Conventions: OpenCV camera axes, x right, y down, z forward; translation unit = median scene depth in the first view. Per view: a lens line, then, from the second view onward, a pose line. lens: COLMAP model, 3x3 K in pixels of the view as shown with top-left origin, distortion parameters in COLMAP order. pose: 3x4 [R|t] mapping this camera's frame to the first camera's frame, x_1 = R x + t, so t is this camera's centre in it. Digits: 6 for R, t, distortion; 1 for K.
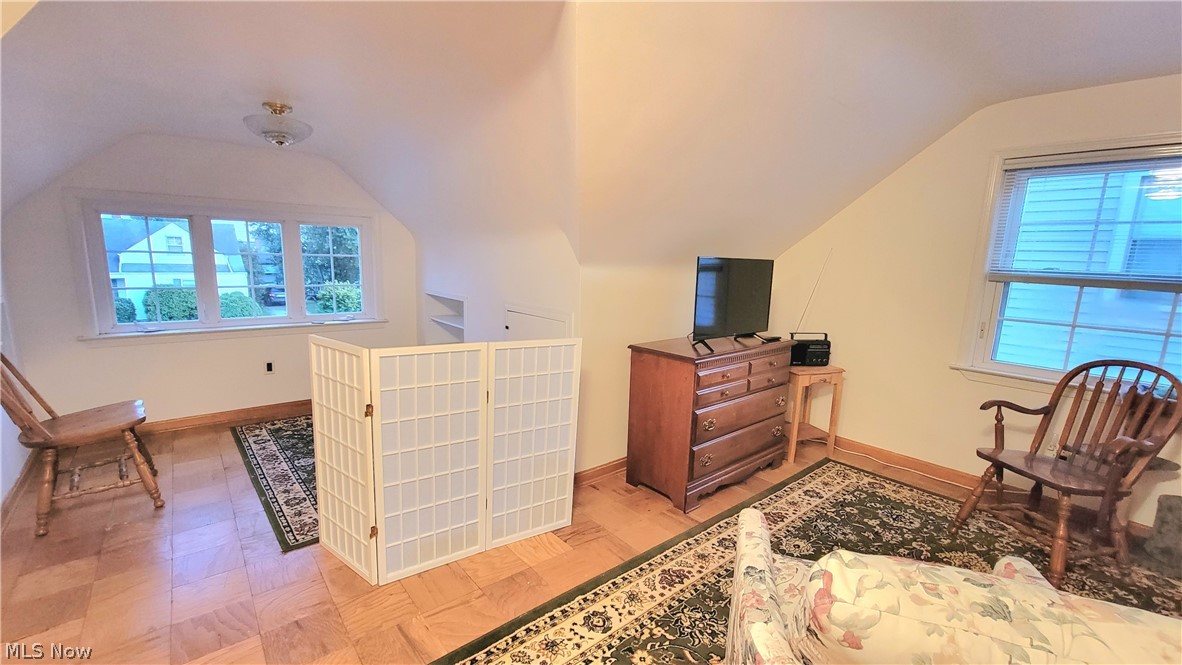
lens RADIAL K [[490.2, 0, 590.2], [0, 490.2, 340.9], [0, 0, 1]] dist [-0.003014, -0.000403]
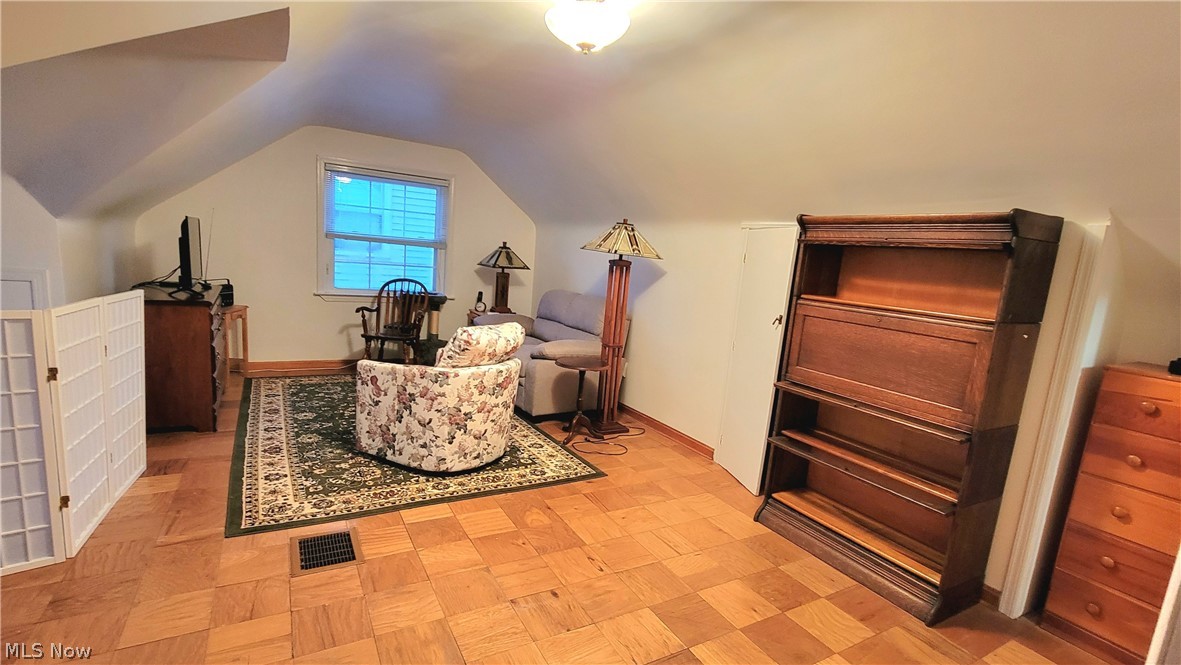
lens RADIAL K [[517.7, 0, 588.2], [0, 517.7, 336.7], [0, 0, 1]] dist [-0.001320, -0.000189]
pose [[0.171085, -0.174087, 0.969754, -0.880713], [0.090589, 0.982876, 0.160461, 0.001115], [-0.981083, 0.060396, 0.183926, -0.156705]]
